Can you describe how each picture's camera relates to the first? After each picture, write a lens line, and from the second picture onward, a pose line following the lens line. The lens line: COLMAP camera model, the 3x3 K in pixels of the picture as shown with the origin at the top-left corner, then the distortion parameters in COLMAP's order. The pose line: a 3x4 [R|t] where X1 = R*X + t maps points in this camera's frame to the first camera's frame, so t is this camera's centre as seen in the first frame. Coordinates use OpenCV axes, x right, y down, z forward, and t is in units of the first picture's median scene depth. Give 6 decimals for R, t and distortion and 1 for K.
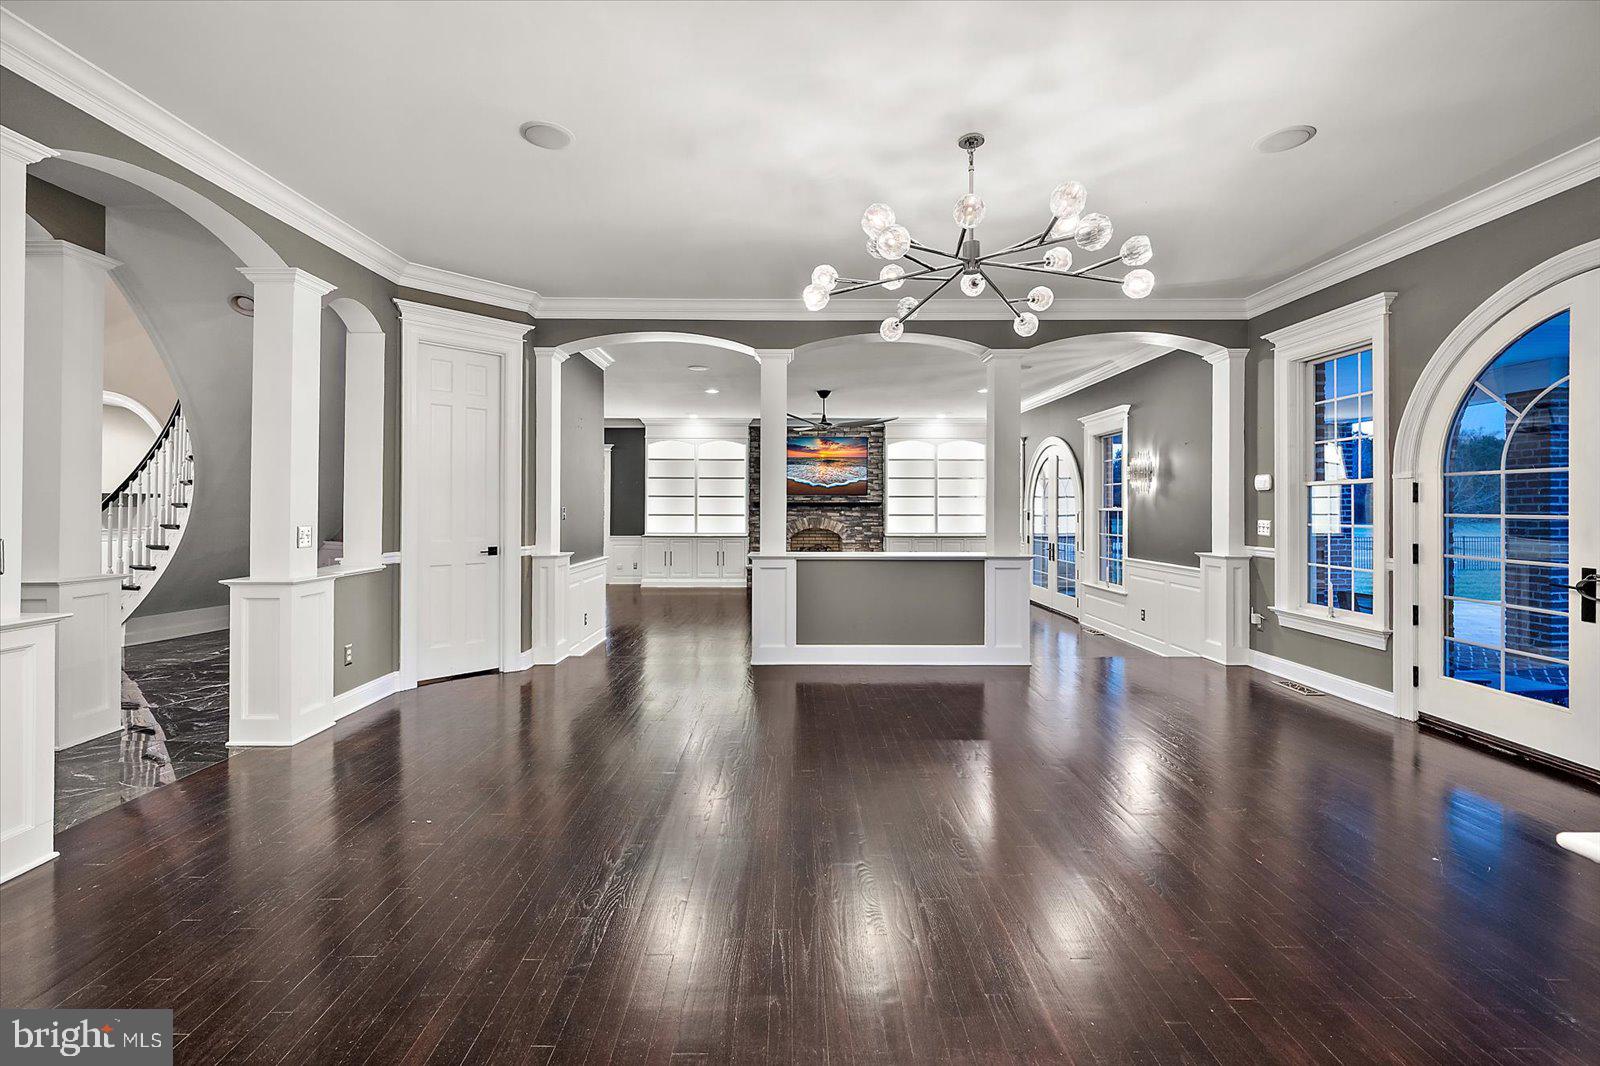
lens RADIAL K [[656.2, 0, 793.6], [0, 656.2, 527.3], [0, 0, 1]] dist [0.000126, -0.000195]
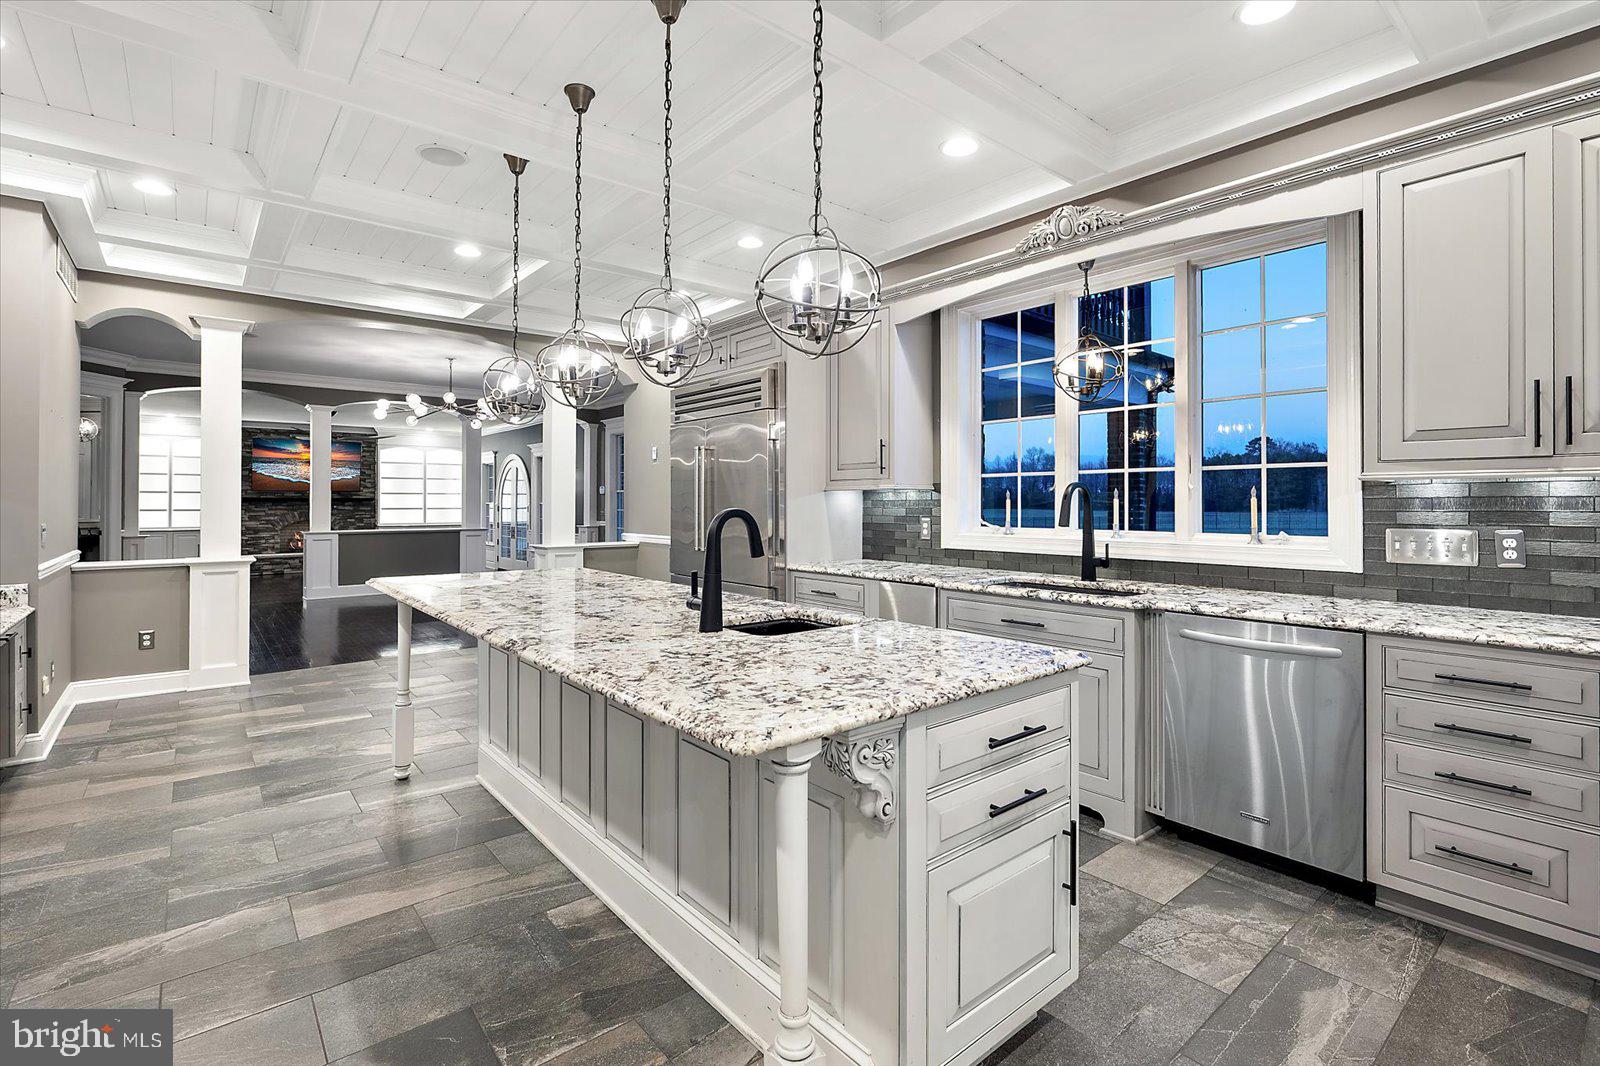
lens RADIAL K [[737.4, 0, 797.2], [0, 737.4, 506.0], [0, 0, 1]] dist [-0.000206, -0.000032]
pose [[0.769458, -0.002870, 0.638691, -0.149229], [0.019129, 0.999645, -0.018554, 0.017969], [-0.638411, 0.026494, 0.769239, -0.589125]]
